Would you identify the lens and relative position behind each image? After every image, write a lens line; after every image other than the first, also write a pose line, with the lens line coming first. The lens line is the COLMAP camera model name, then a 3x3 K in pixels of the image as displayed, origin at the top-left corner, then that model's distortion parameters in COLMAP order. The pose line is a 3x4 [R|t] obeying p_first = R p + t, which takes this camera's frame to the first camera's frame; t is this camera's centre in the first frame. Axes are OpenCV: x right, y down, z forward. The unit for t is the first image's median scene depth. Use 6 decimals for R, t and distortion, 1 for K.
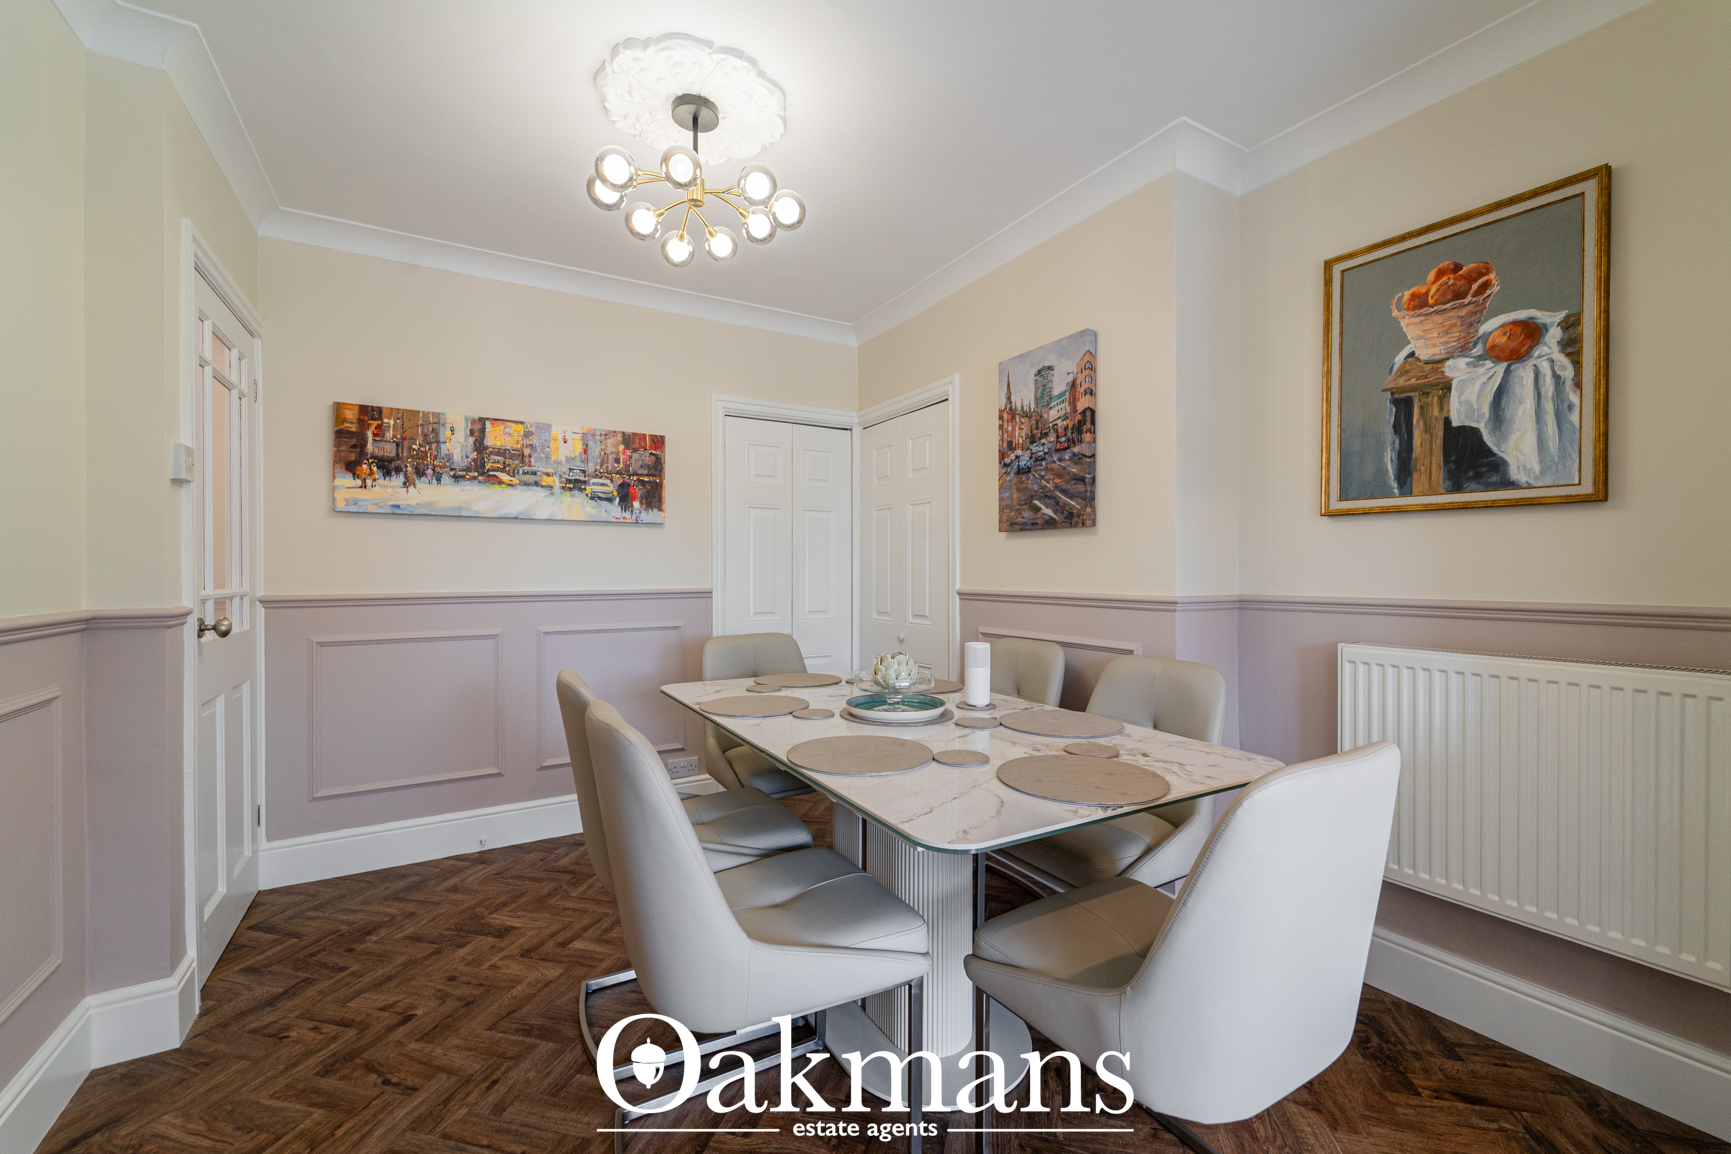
lens RADIAL K [[704.2, 0, 869.7], [0, 704.2, 574.9], [0, 0, 1]] dist [0.000719, -0.000434]
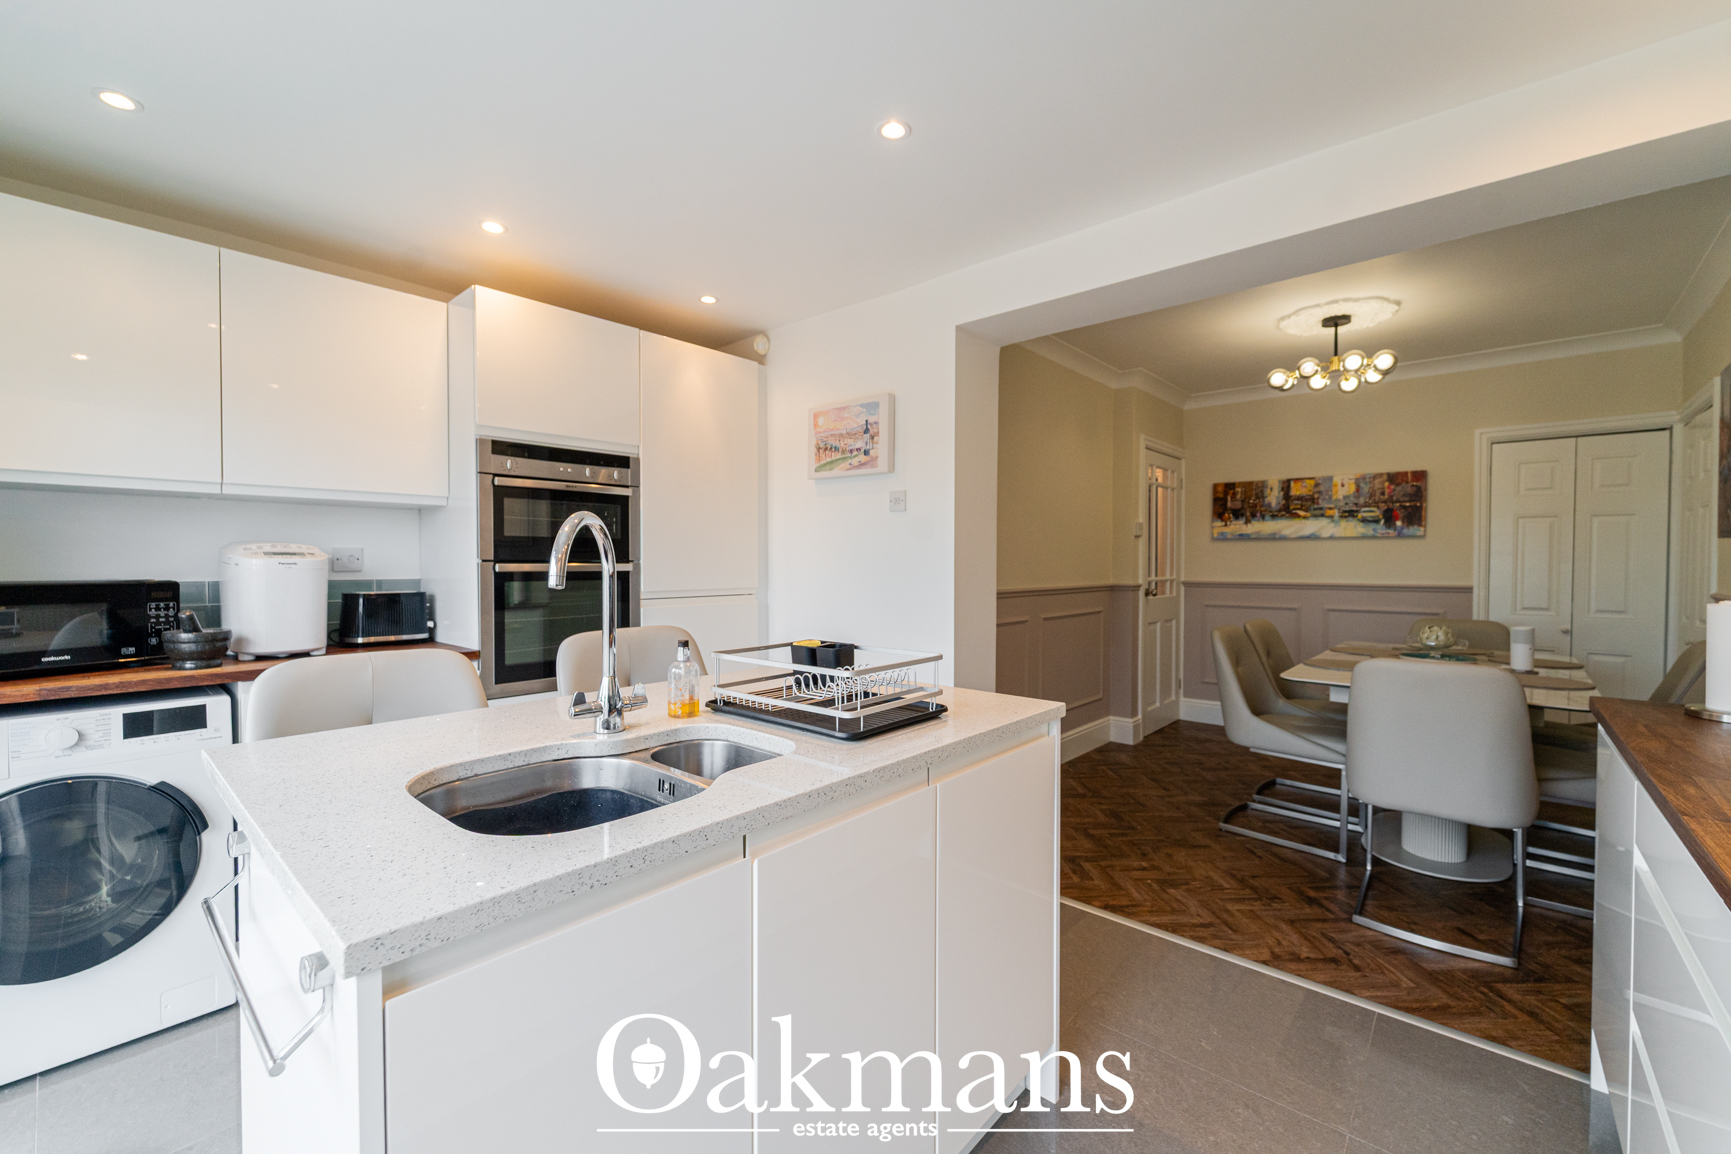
lens RADIAL K [[704.2, 0, 857.9], [0, 704.2, 569.3], [0, 0, 1]] dist [0.000719, -0.000434]
pose [[0.284388, 0.012403, -0.958629, 0.753970], [-0.006247, 0.999919, 0.011083, -0.018708], [0.958689, 0.002837, 0.284442, -0.456131]]
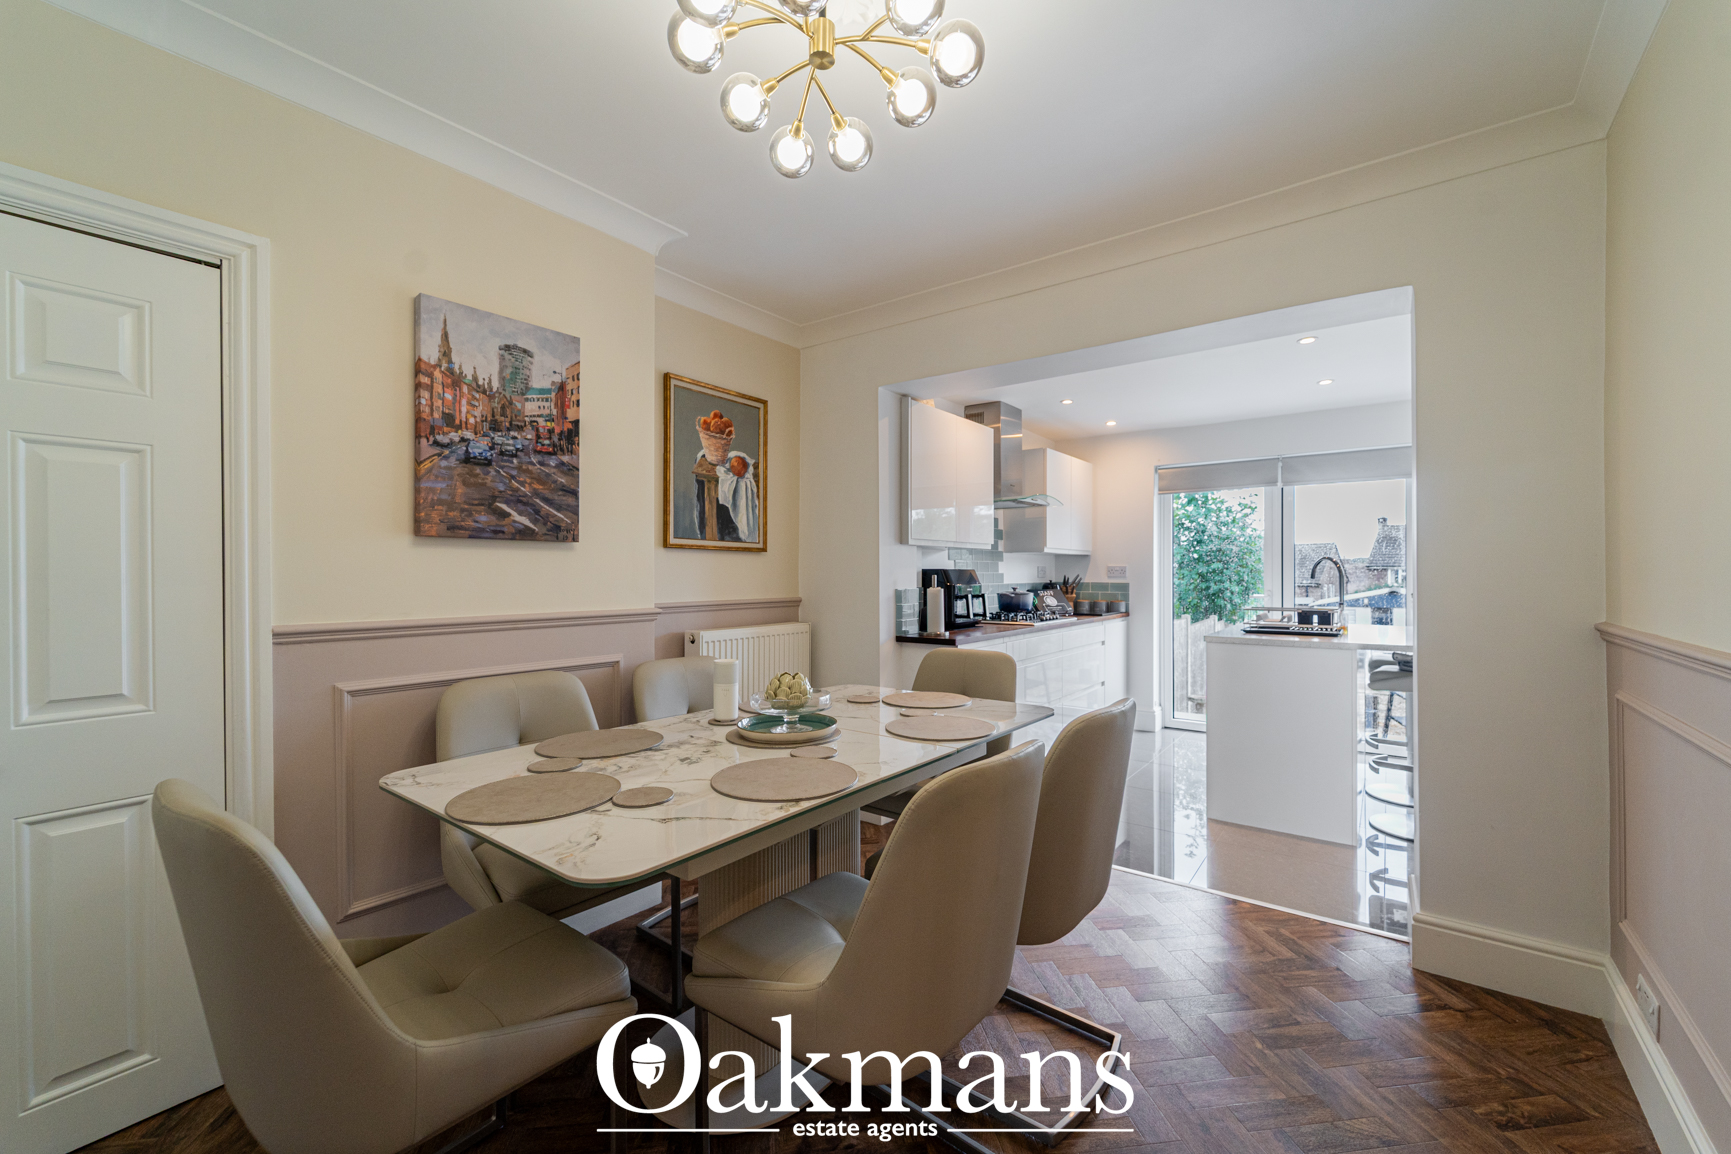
lens RADIAL K [[704.2, 0, 865.0], [0, 704.2, 578.7], [0, 0, 1]] dist [0.000719, -0.000434]
pose [[-0.372792, -0.004845, 0.927902, -0.728350], [0.009218, 0.999918, 0.008925, -0.024201], [-0.927869, 0.011880, -0.372717, 0.991030]]
